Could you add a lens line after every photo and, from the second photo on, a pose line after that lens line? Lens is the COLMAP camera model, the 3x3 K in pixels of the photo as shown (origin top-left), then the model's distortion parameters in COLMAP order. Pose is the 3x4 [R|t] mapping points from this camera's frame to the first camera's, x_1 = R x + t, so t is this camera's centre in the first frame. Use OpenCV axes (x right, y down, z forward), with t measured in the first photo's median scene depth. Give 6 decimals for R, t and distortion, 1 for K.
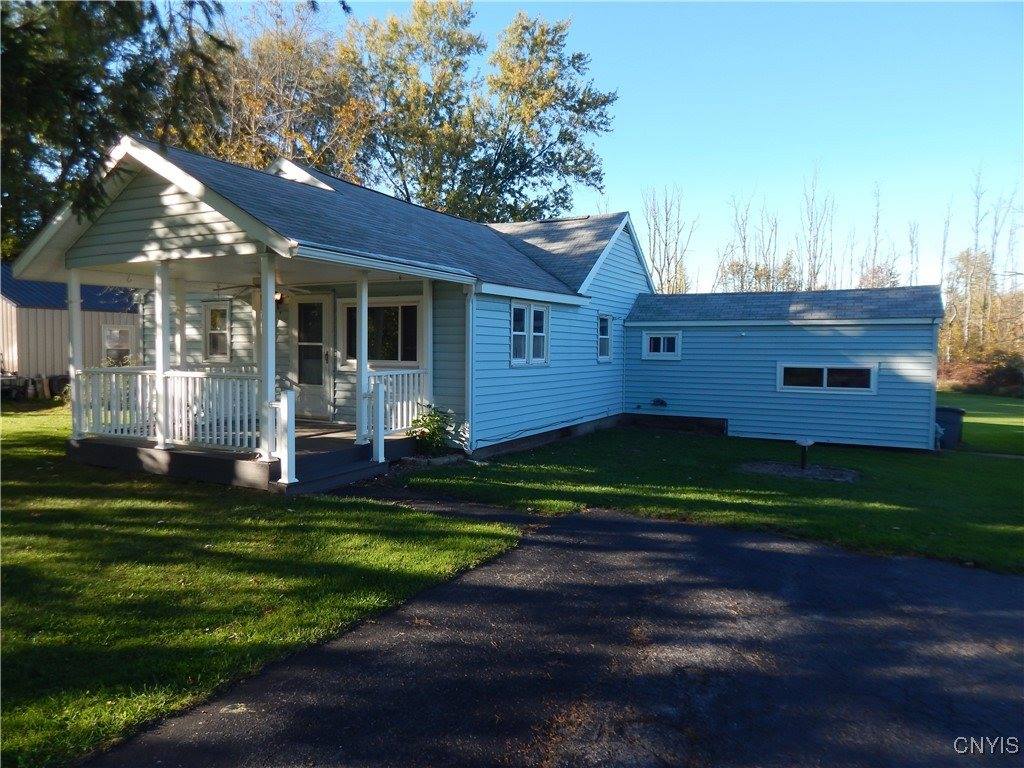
lens RADIAL K [[683.8, 0, 511.4], [0, 683.8, 384.0], [0, 0, 1]] dist [0.013261, -0.011383]
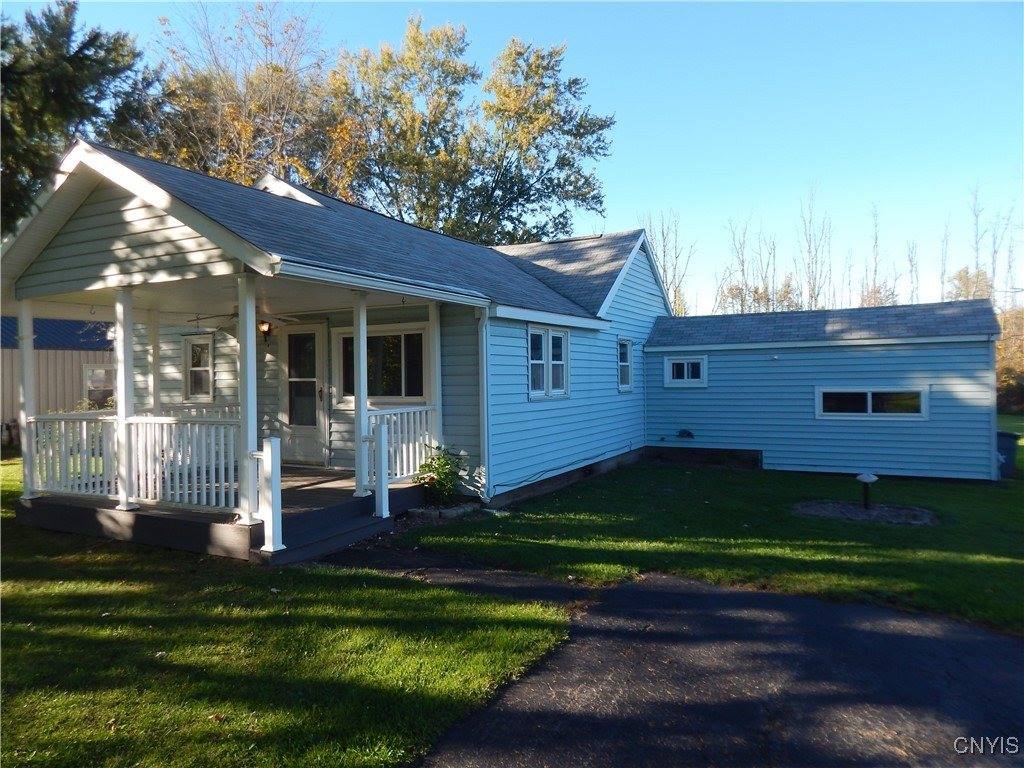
lens RADIAL K [[683.8, 0, 511.2], [0, 683.8, 384.0], [0, 0, 1]] dist [0.013261, -0.011383]
pose [[0.999703, -0.024084, 0.003653, -0.025064], [0.024218, 0.998788, -0.042844, -0.007944], [-0.002616, 0.042920, 0.999075, 0.108306]]
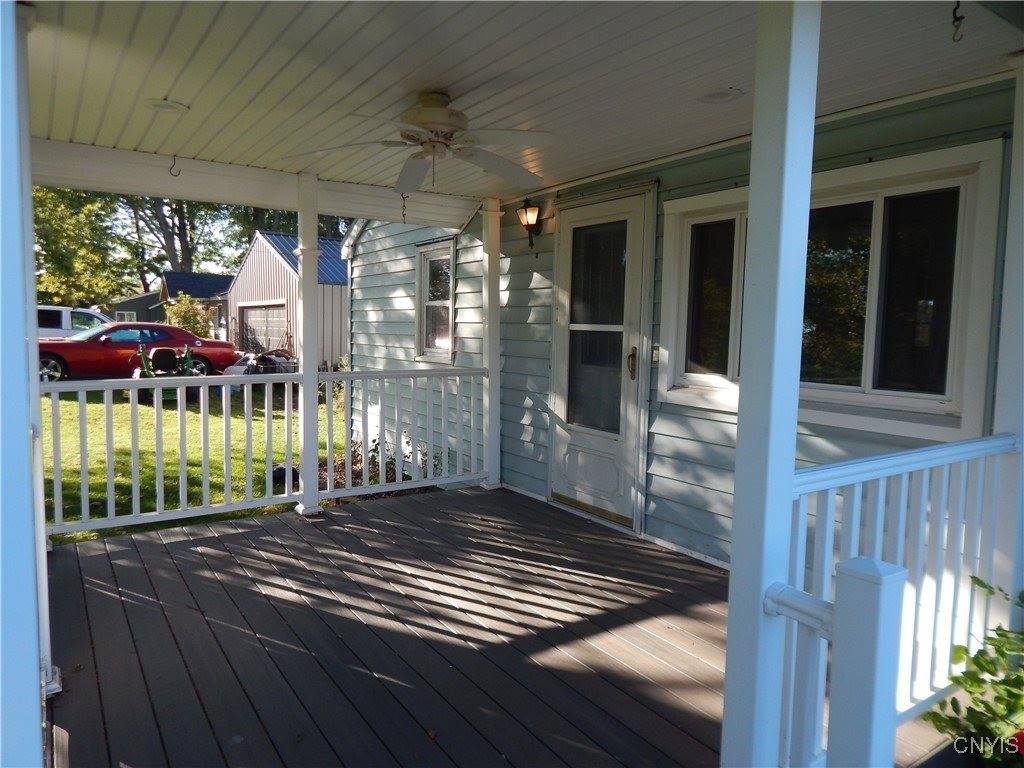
lens RADIAL K [[683.8, 0, 511.3], [0, 683.8, 385.6], [0, 0, 1]] dist [0.013261, -0.011383]
pose [[0.886688, 0.043686, -0.460299, -0.146843], [-0.031173, 0.998910, 0.034755, -0.035552], [0.461316, -0.016468, 0.887083, 0.601444]]
